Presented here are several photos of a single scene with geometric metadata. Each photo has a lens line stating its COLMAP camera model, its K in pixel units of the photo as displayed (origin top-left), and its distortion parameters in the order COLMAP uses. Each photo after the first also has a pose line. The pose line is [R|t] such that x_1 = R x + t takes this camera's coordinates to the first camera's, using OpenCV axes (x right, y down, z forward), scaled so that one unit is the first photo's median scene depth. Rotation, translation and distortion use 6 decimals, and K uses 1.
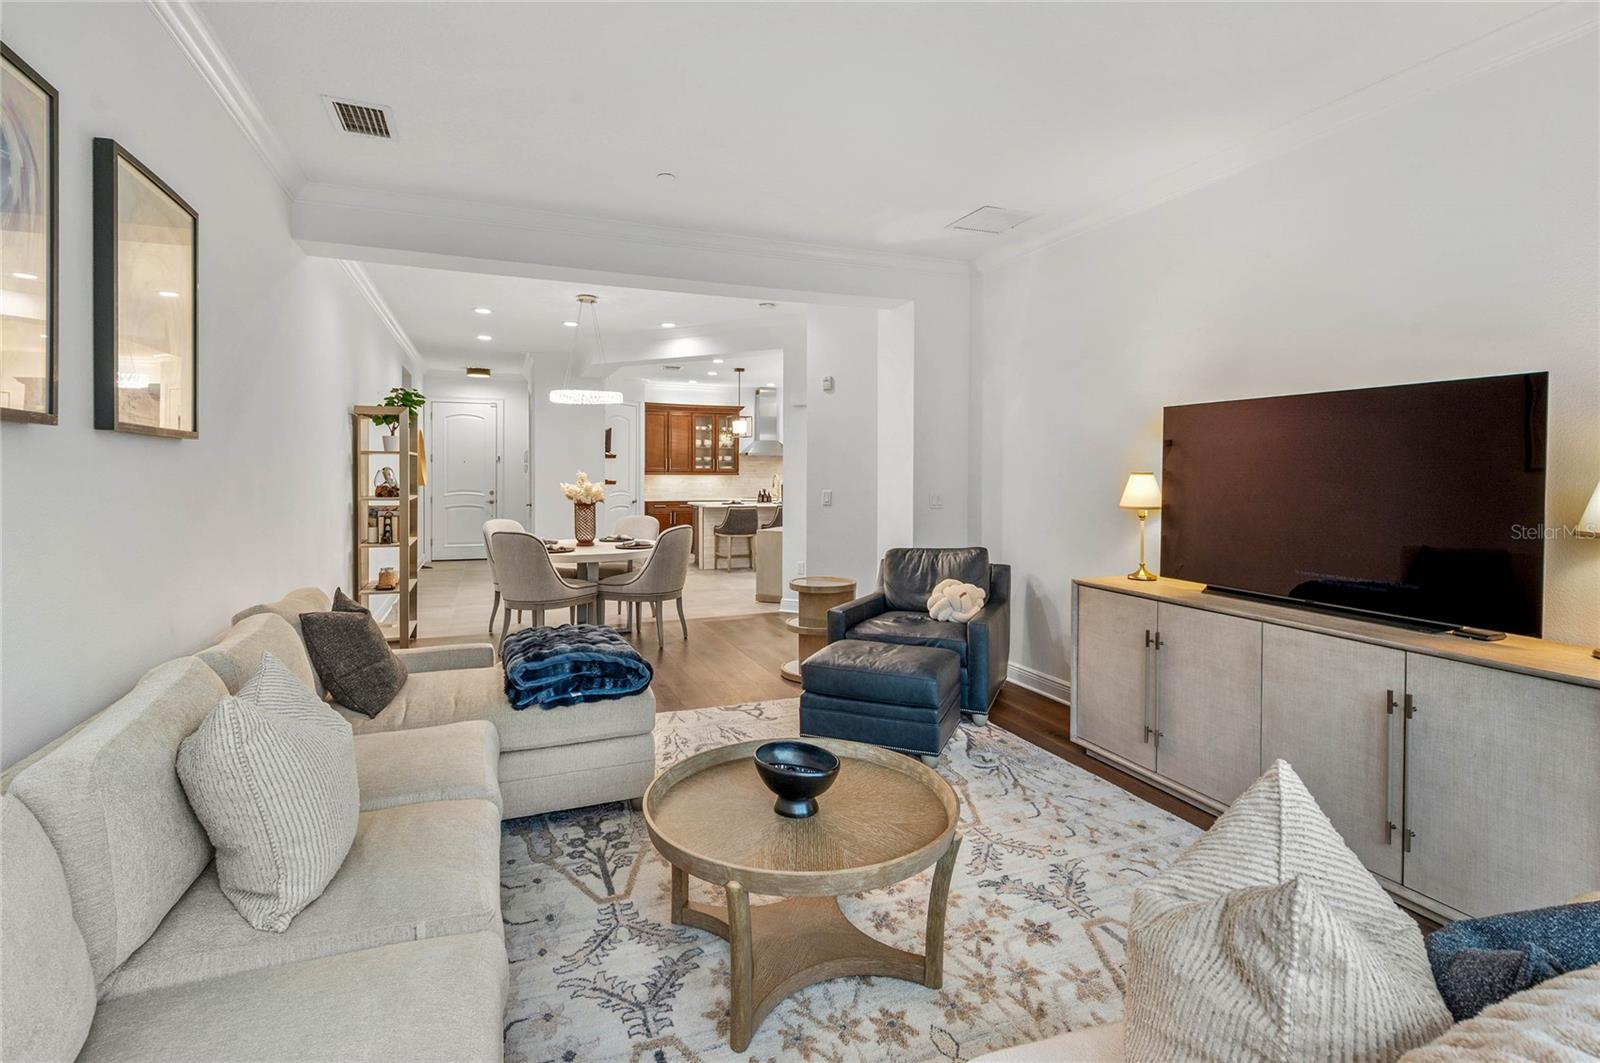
lens RADIAL K [[759.4, 0, 793.7], [0, 759.4, 470.7], [0, 0, 1]] dist [-0.011991, 0.000027]
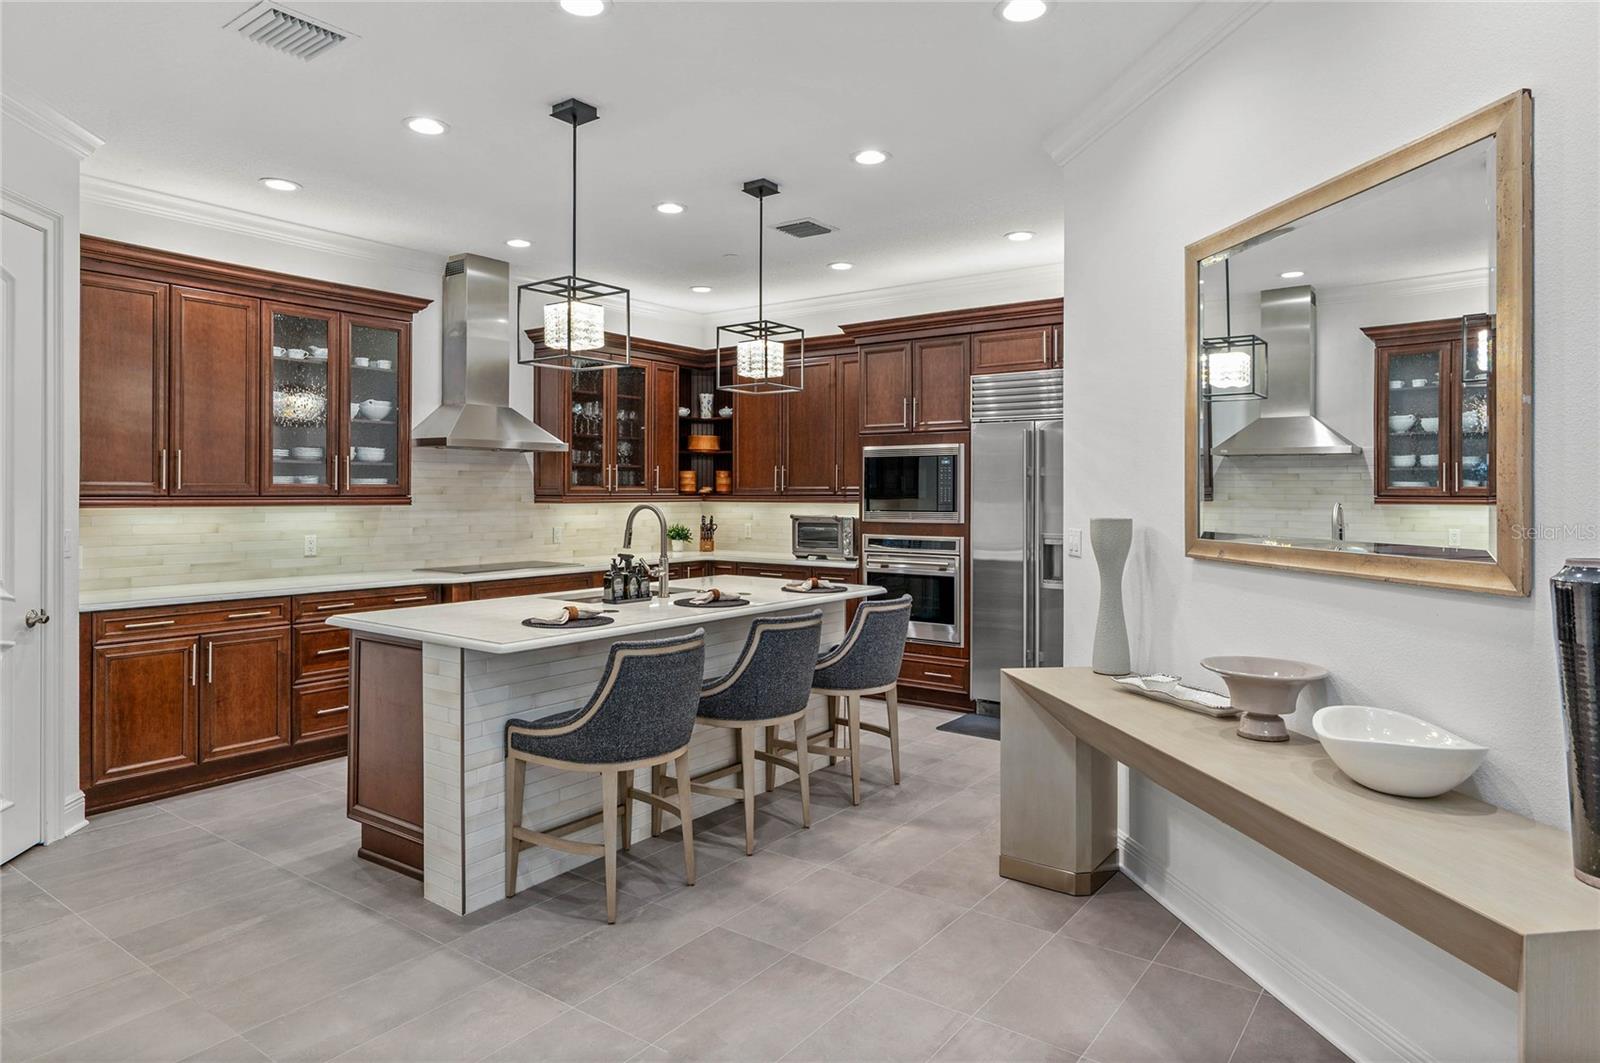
lens RADIAL K [[961.2, 0, 798.5], [0, 961.2, 489.6], [0, 0, 1]] dist [0.018311, -0.000584]
pose [[0.851540, -0.002472, 0.524284, -0.187108], [0.001561, 0.999996, 0.002181, -0.001983], [-0.524287, -0.001039, 0.851541, 0.688200]]
